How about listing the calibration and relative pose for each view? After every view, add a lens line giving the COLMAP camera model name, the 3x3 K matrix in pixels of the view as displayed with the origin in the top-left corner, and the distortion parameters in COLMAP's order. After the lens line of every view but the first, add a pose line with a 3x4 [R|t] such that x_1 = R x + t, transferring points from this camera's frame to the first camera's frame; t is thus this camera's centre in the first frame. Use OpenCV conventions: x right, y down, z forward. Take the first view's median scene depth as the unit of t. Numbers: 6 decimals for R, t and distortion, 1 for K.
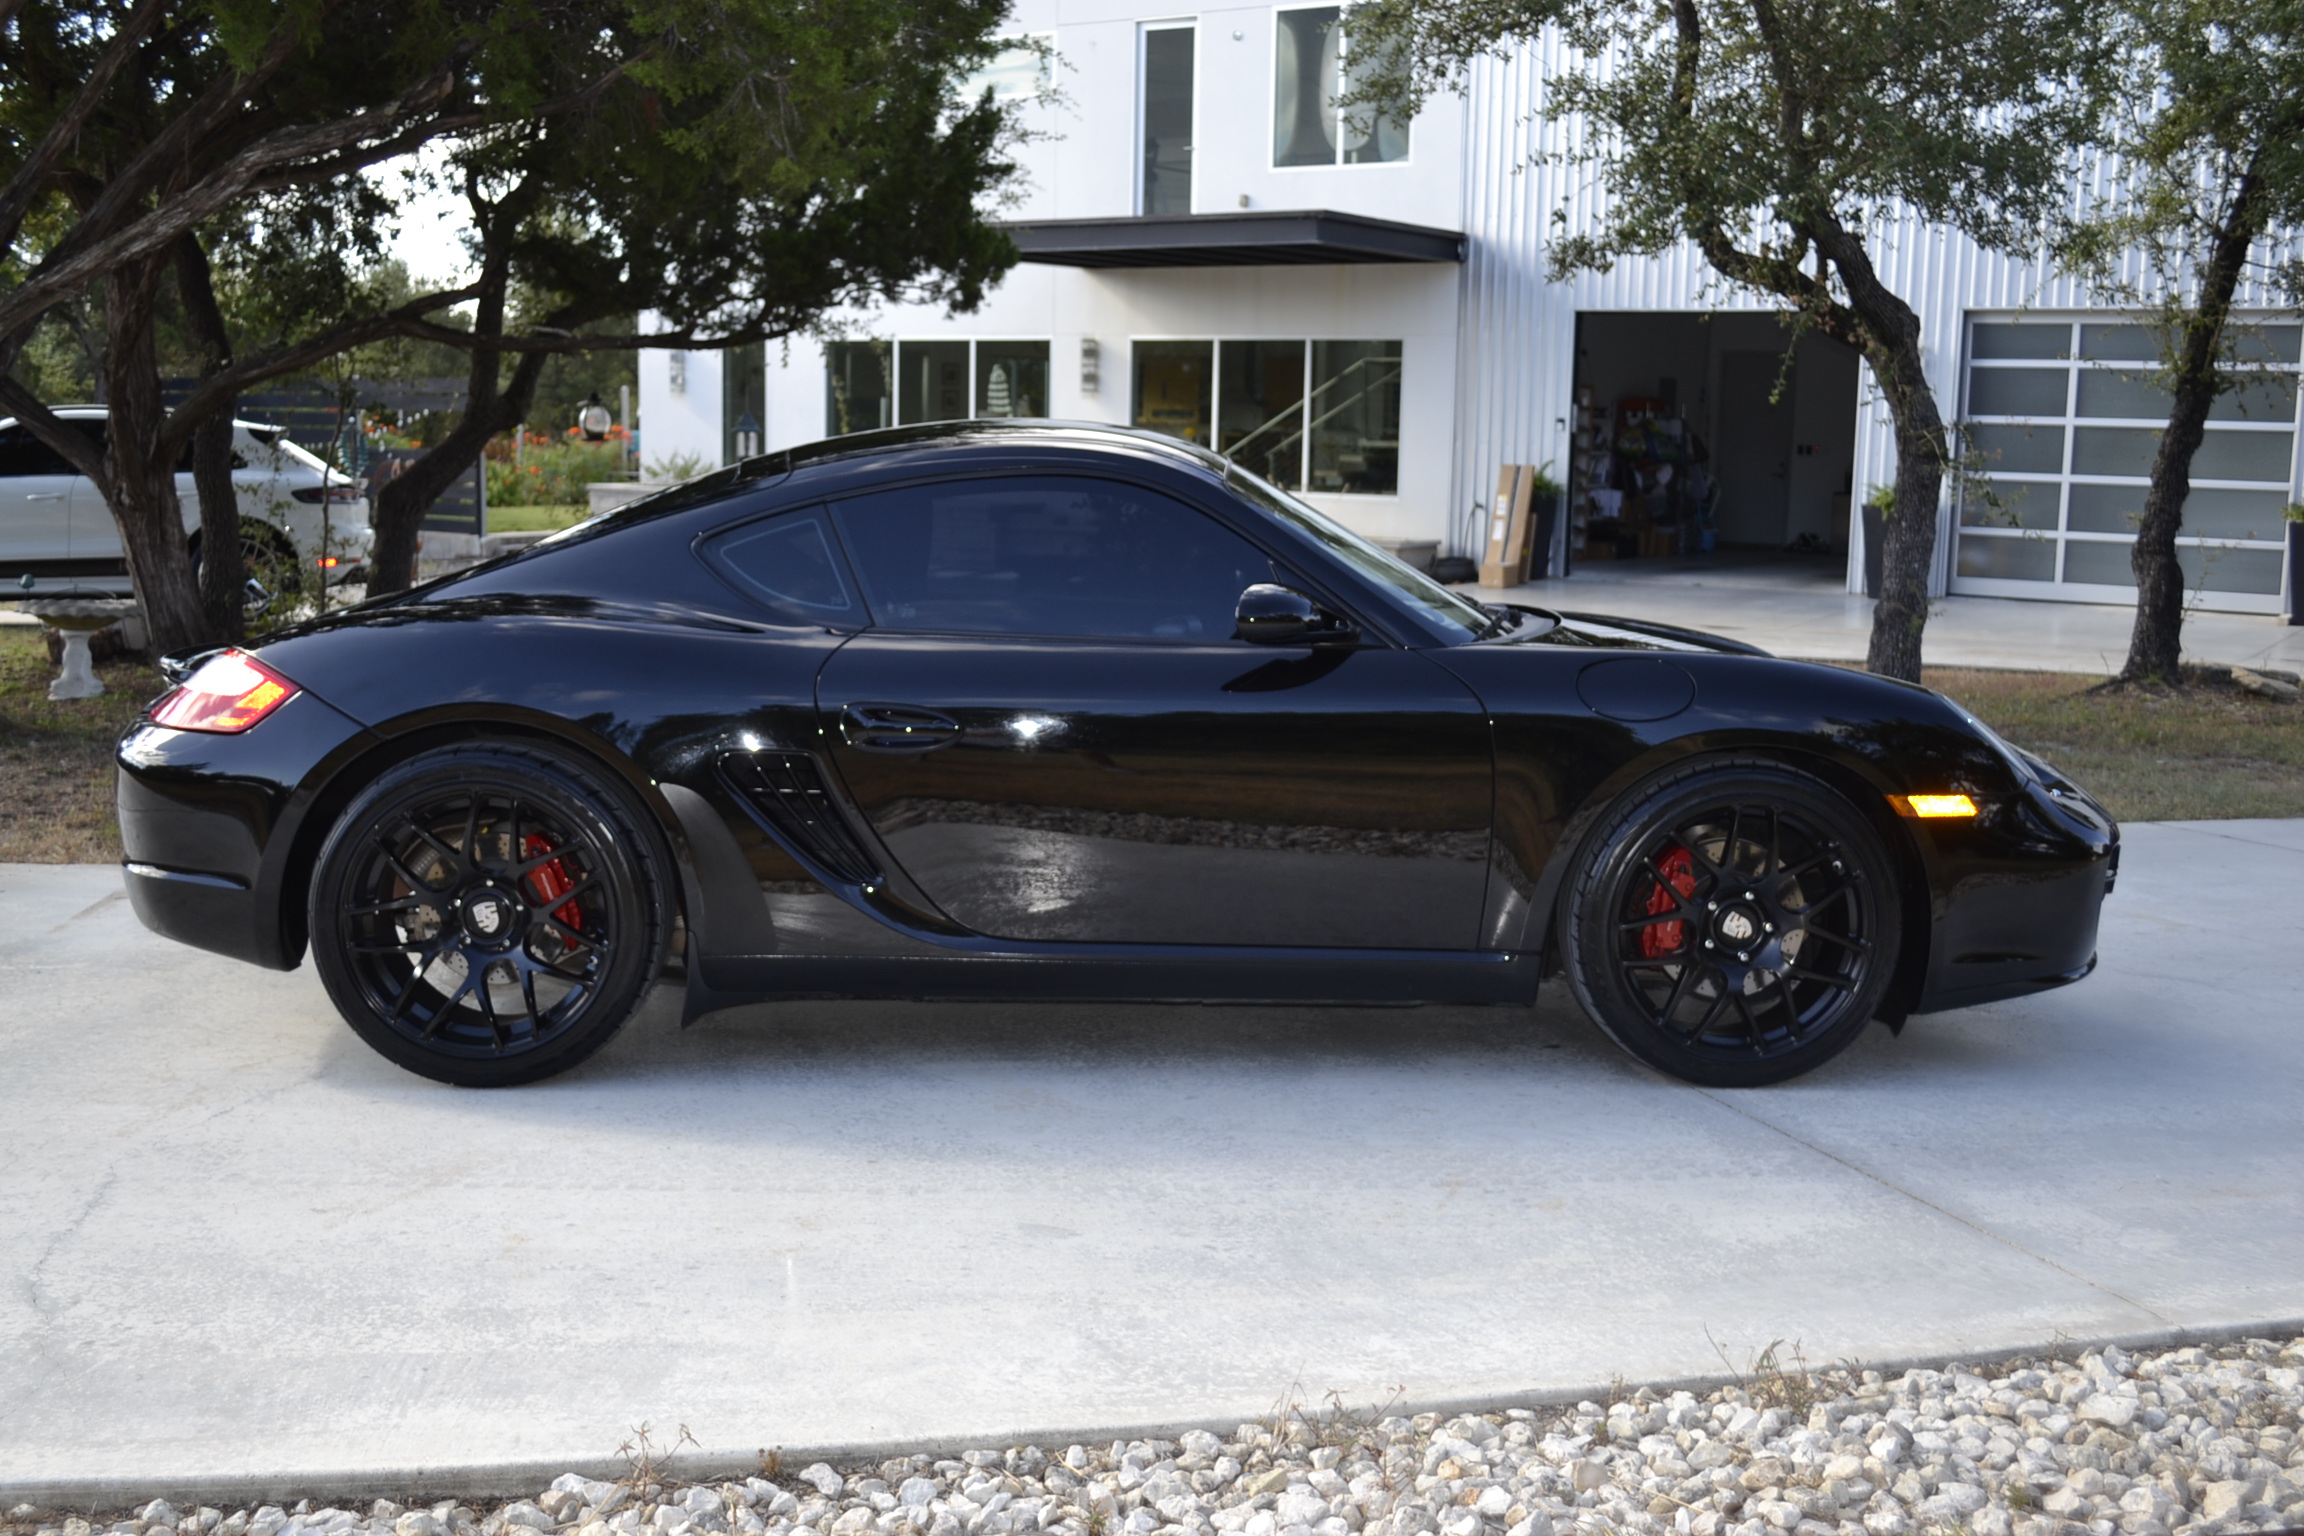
lens RADIAL K [[2409.5, 0, 1152.0], [0, 2409.5, 768.0], [0, 0, 1]] dist [-0.056705, 0.005017]
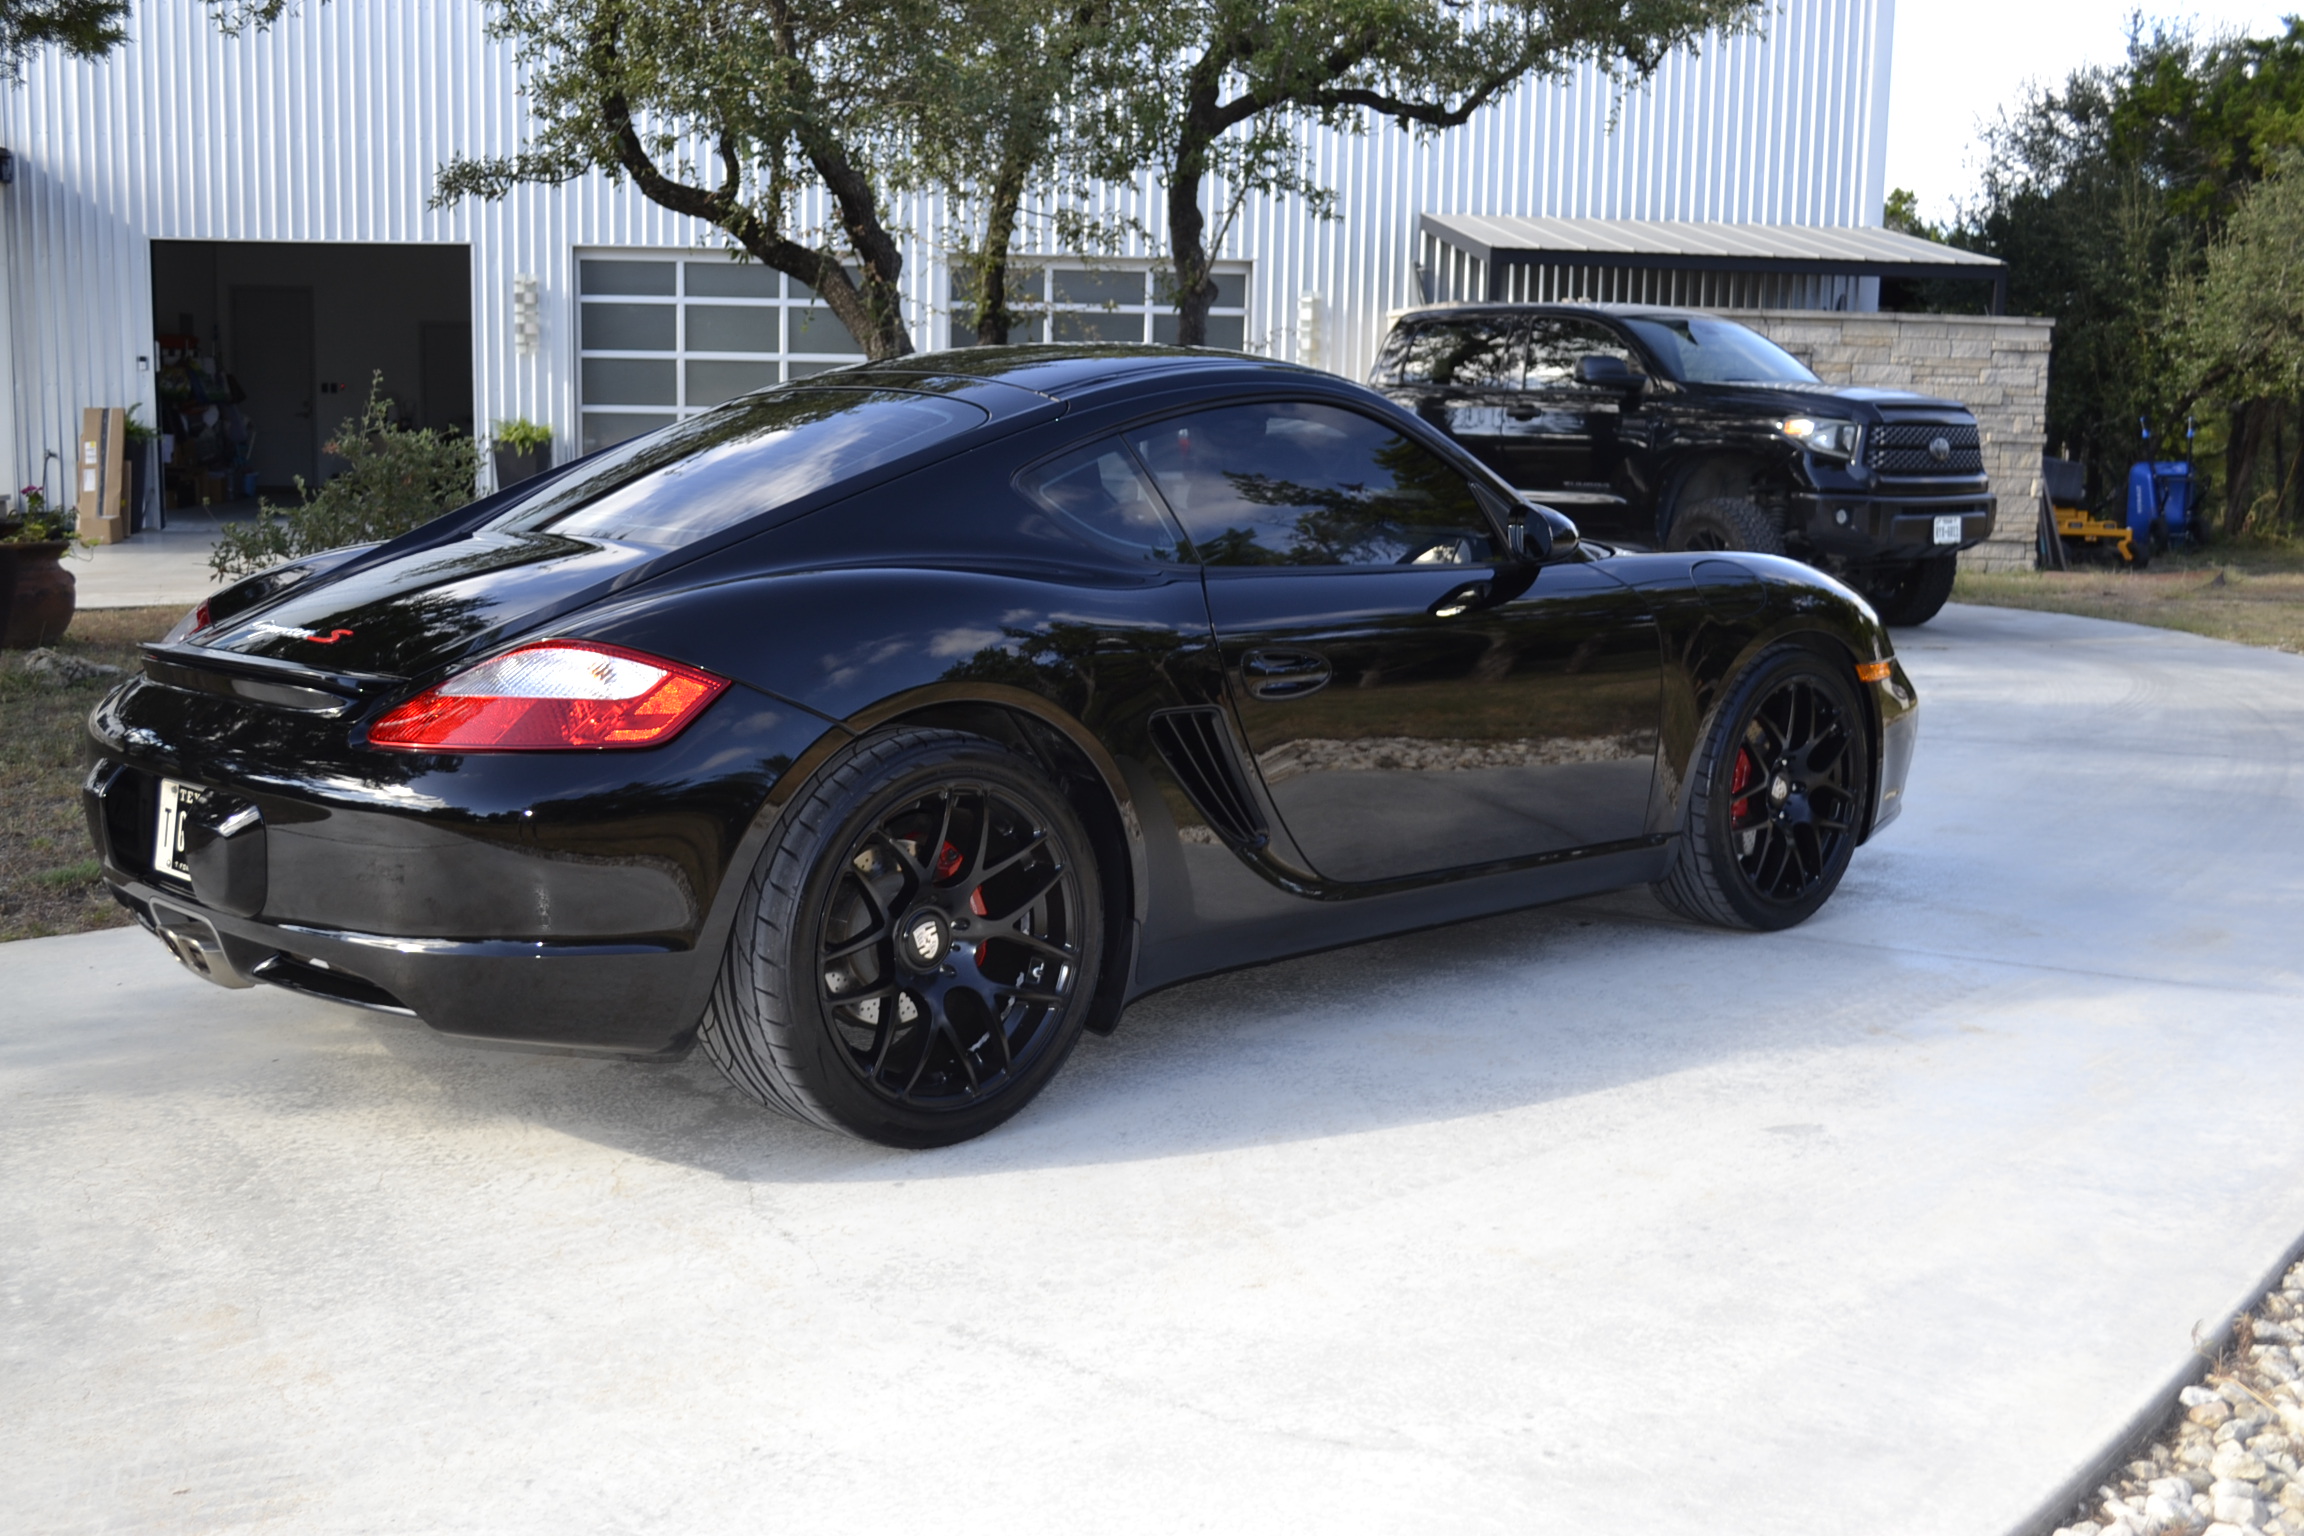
lens RADIAL K [[2409.5, 0, 1152.0], [0, 2409.5, 768.0], [0, 0, 1]] dist [-0.056705, 0.005017]
pose [[0.770549, -0.104340, 0.628783, -0.700287], [0.088520, 0.994468, 0.056543, -0.035441], [-0.631204, 0.012091, 0.775522, 0.293597]]
